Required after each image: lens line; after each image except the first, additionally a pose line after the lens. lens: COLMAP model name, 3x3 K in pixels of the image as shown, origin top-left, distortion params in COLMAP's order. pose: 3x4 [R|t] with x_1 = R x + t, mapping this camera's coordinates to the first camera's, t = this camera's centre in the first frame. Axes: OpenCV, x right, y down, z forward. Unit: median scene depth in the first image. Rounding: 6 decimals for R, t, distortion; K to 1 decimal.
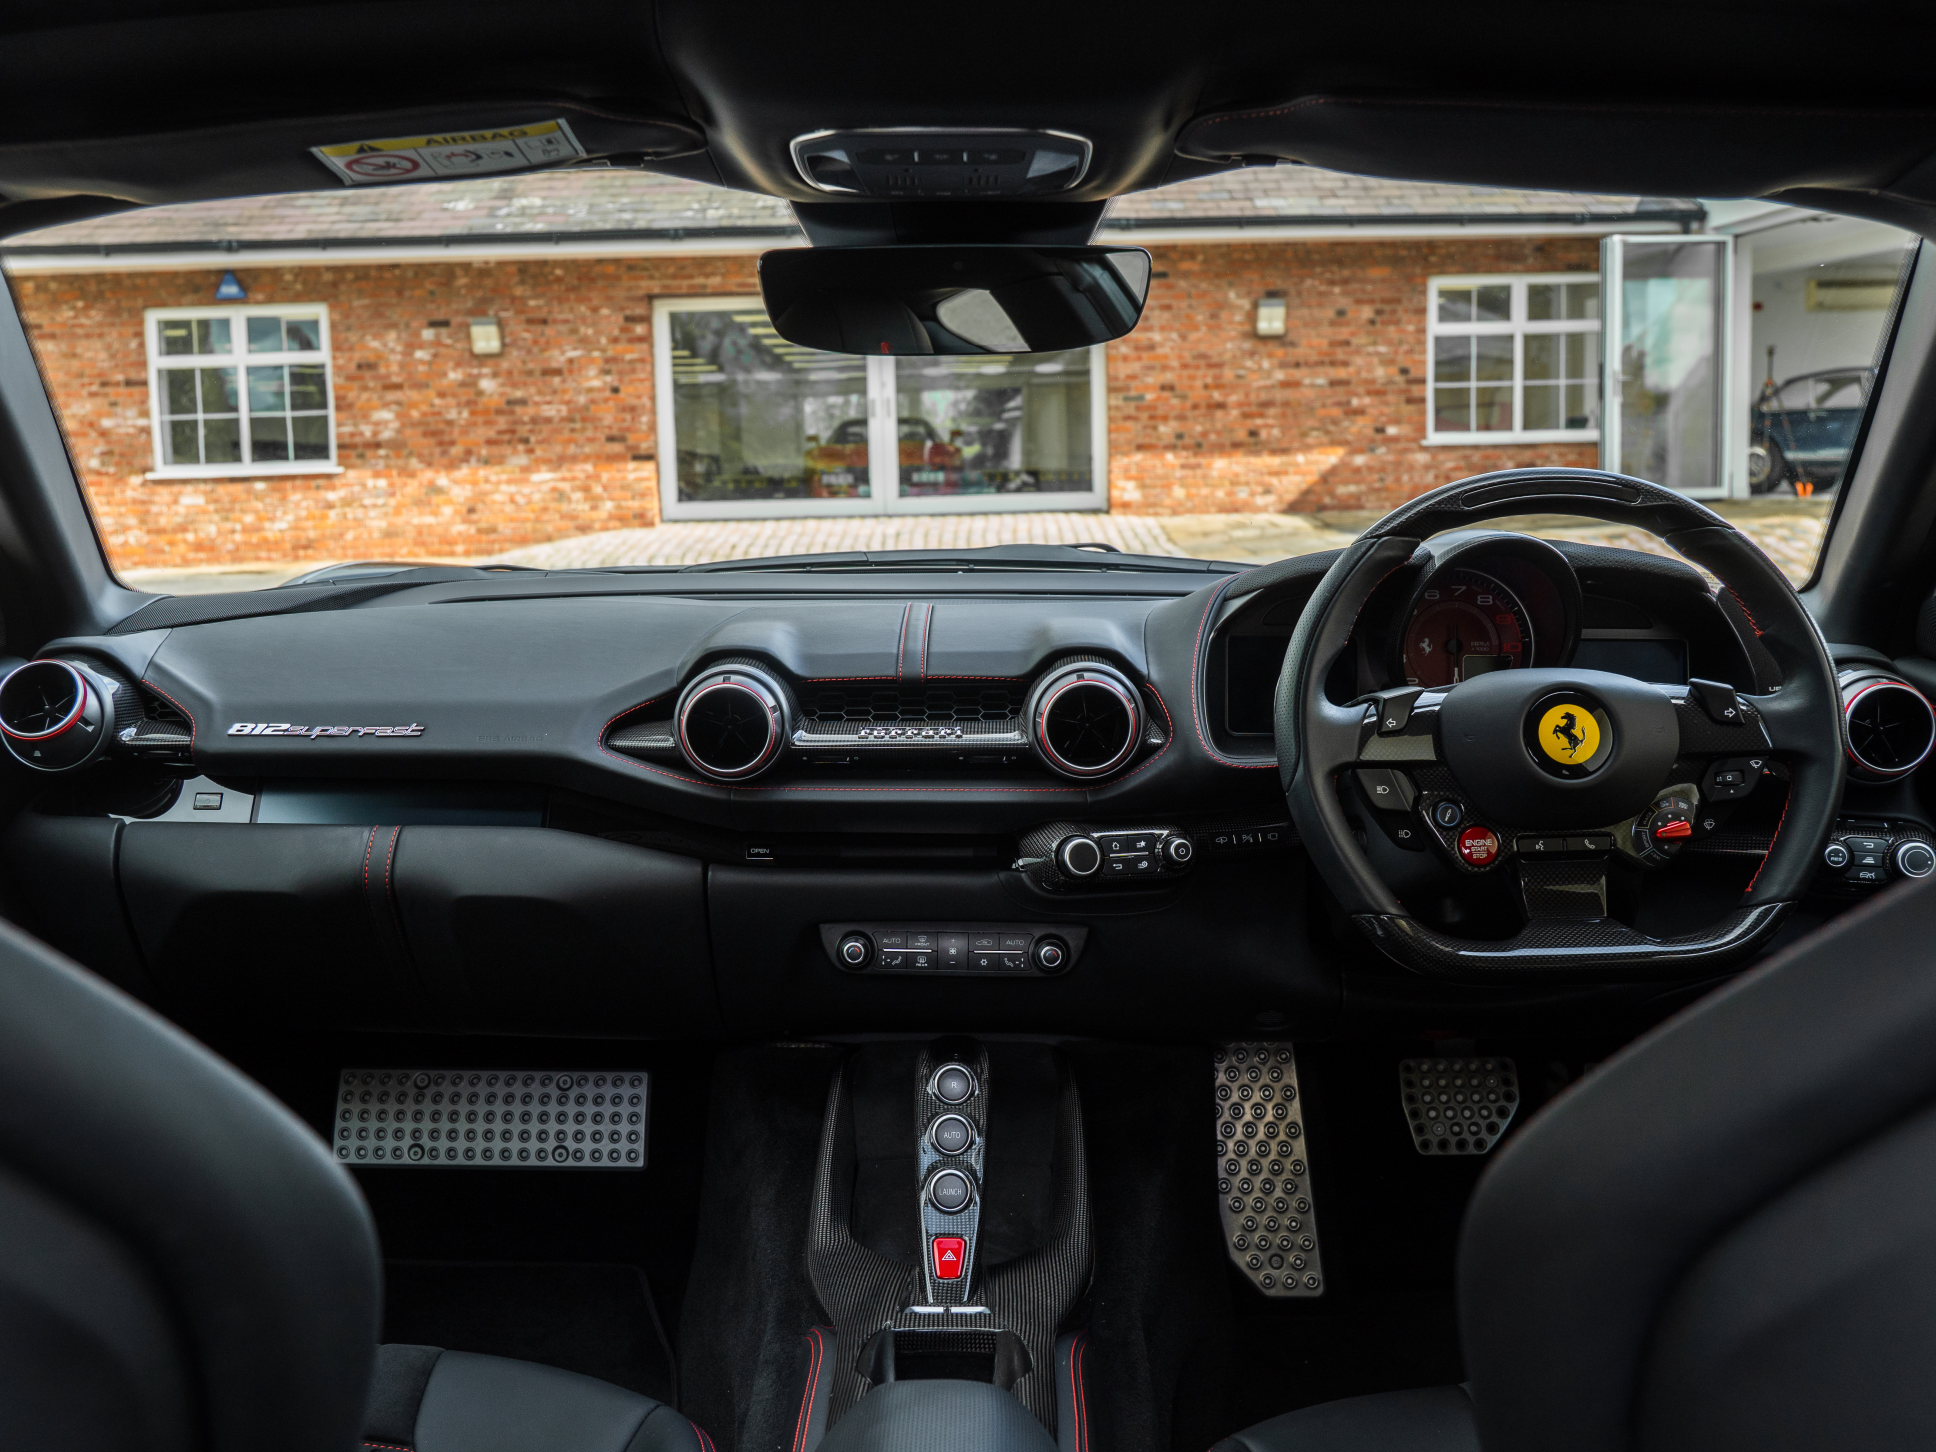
lens RADIAL K [[1894.0, 0, 995.4], [0, 1894.0, 749.3], [0, 0, 1]] dist [-0.018425, 0.000000]
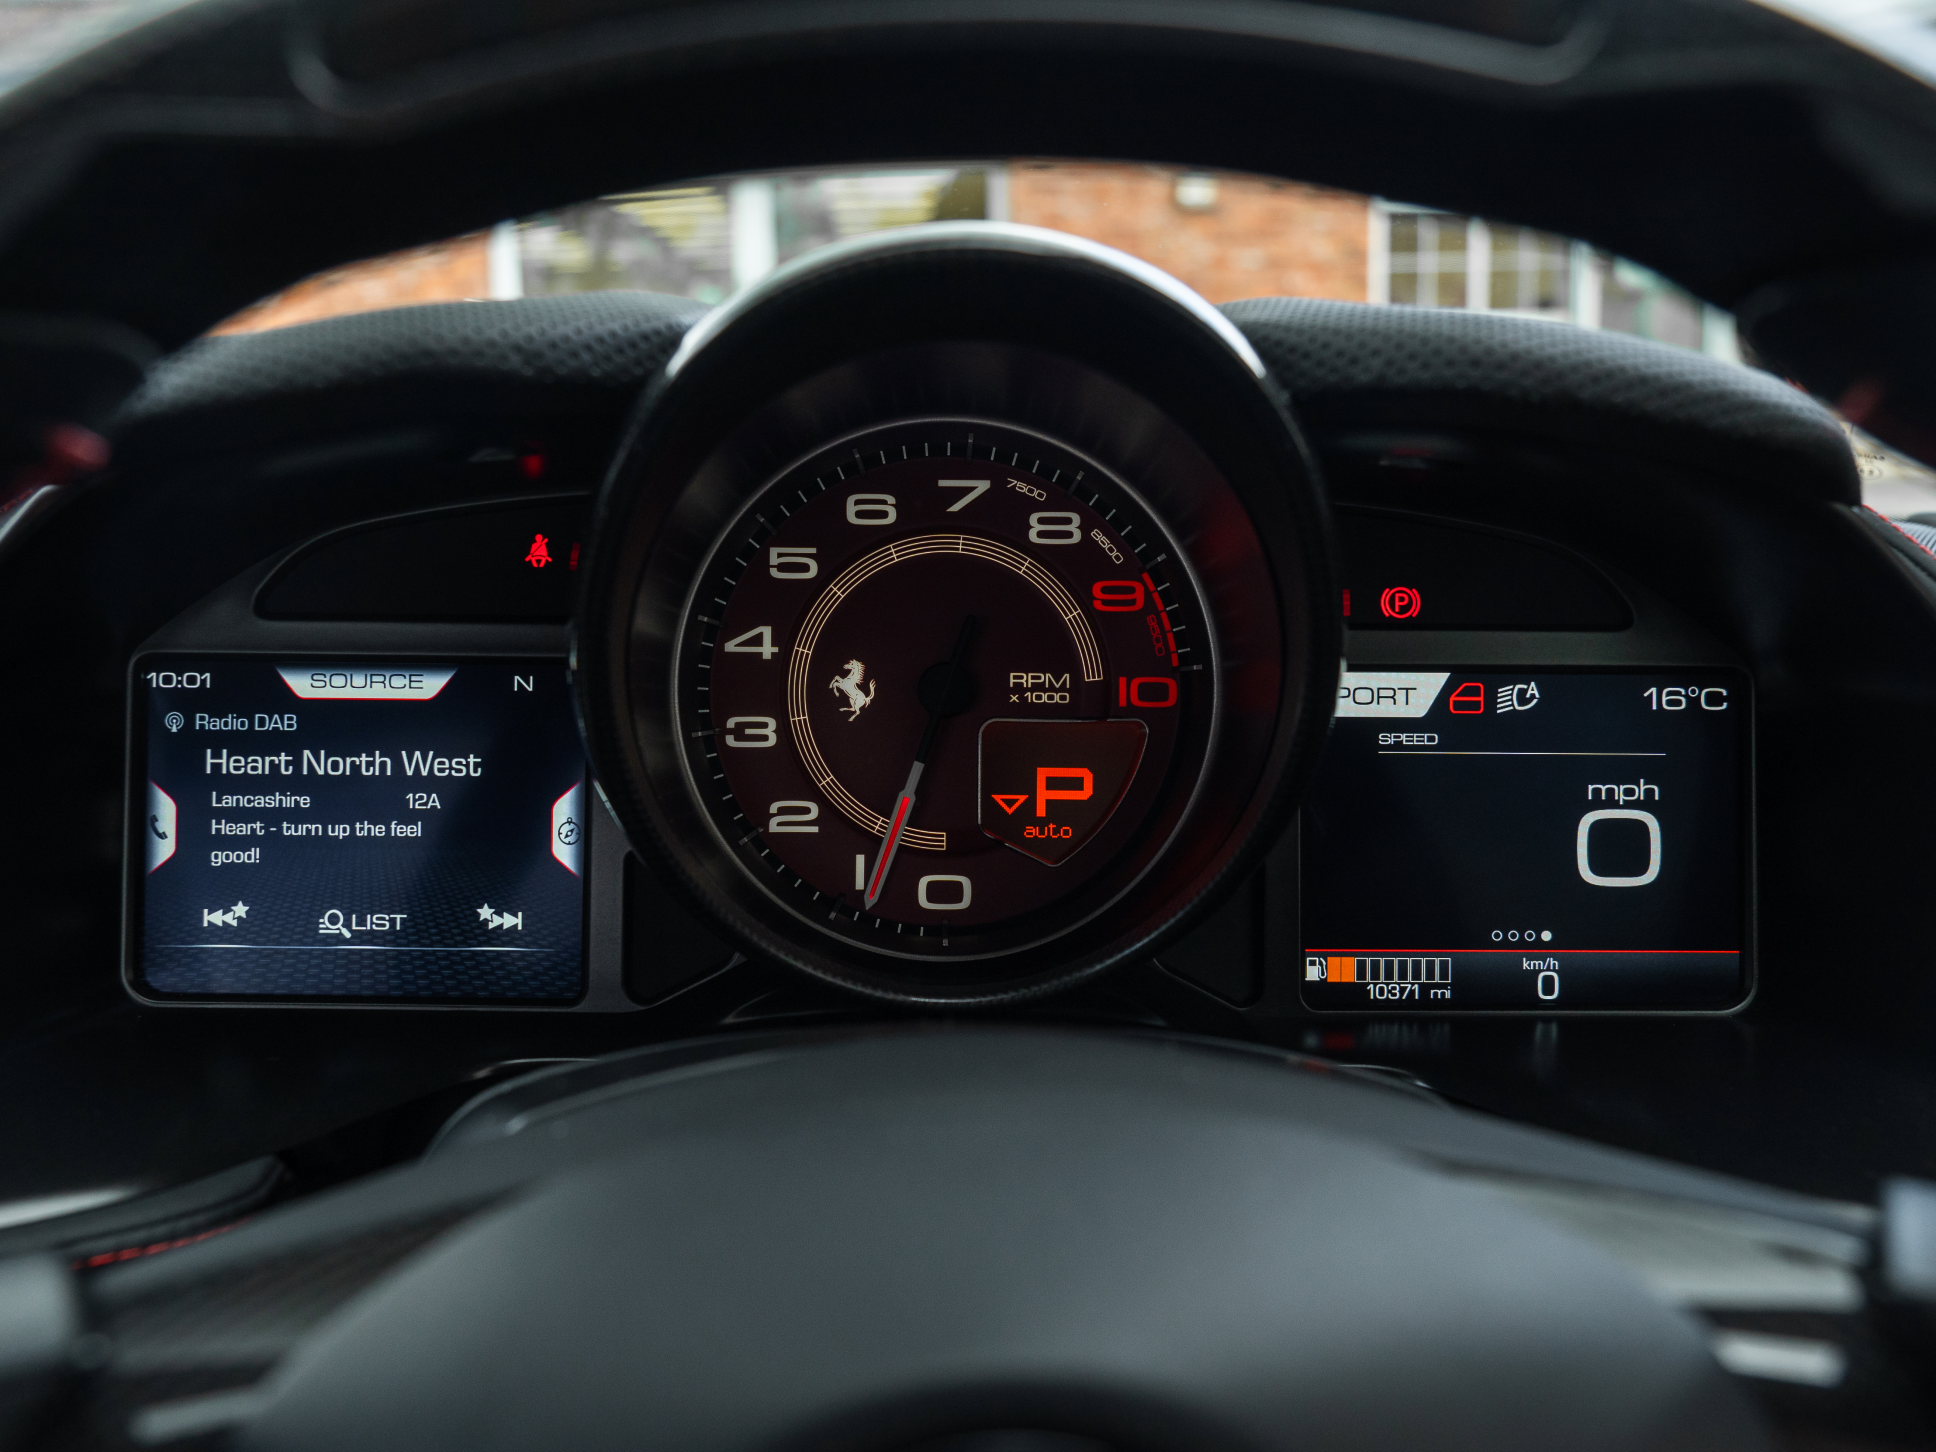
lens RADIAL K [[1926.8, 0, 965.5], [0, 1926.8, 720.1], [0, 0, 1]] dist [-0.015642, 0.000000]
pose [[0.999422, 0.000360, 0.033999, 0.246589], [-0.001084, 0.999773, 0.021256, -0.058605], [-0.033983, -0.021281, 0.999196, 0.741059]]
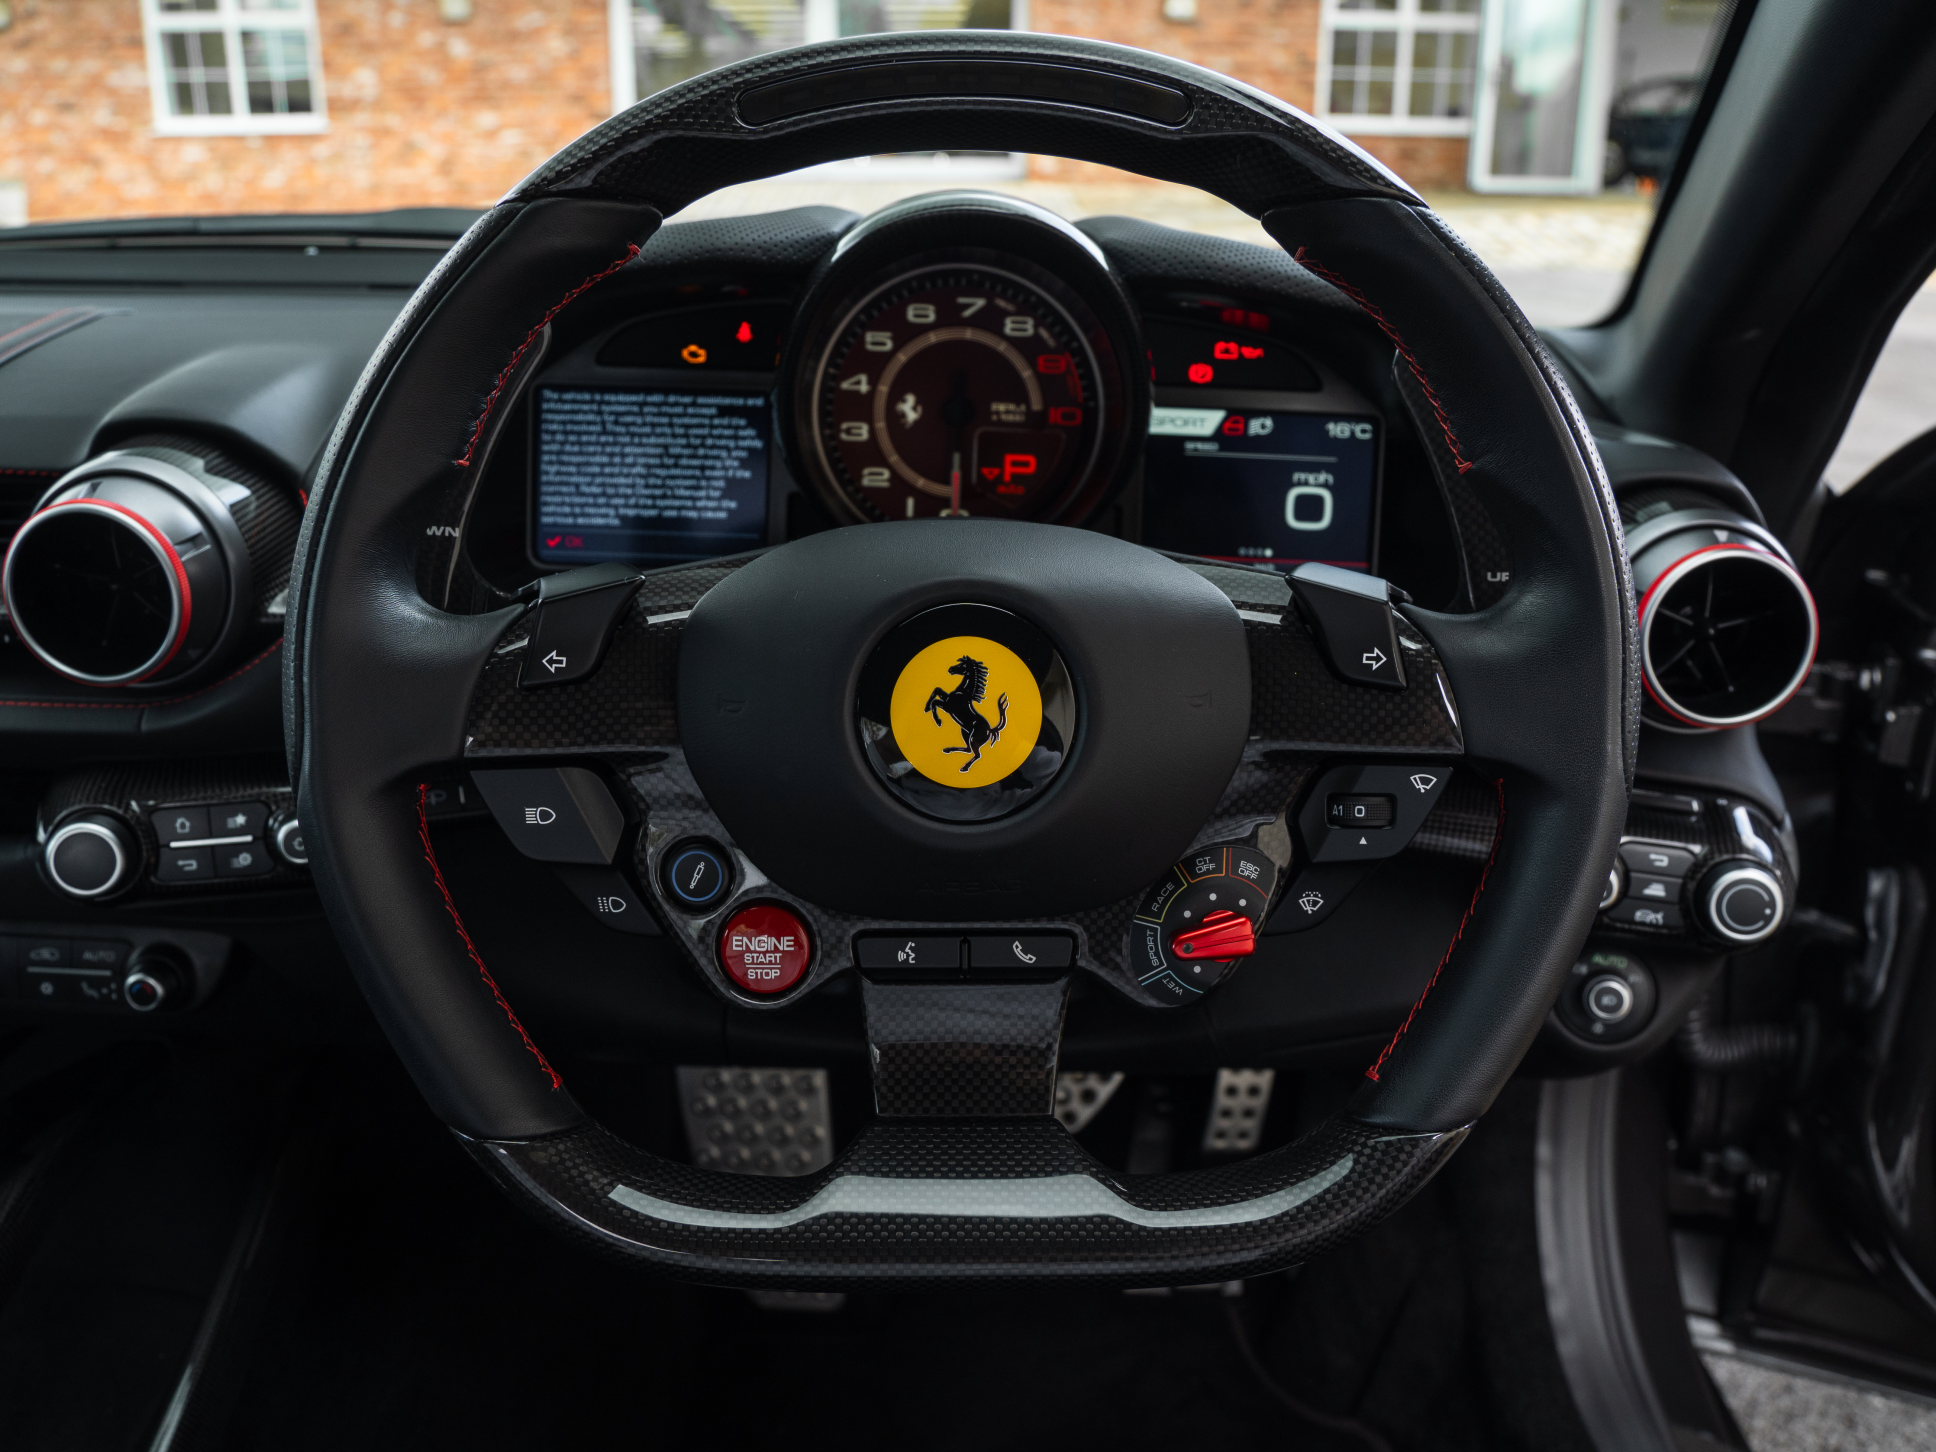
lens RADIAL K [[1645.1, 0, 959.9], [0, 1645.1, 741.6], [0, 0, 1]] dist [-0.121732, 0.045043]
pose [[0.999369, 0.025942, 0.024259, 0.245031], [-0.030438, 0.977532, 0.208576, -0.062649], [-0.018303, -0.209182, 0.977705, 0.546551]]
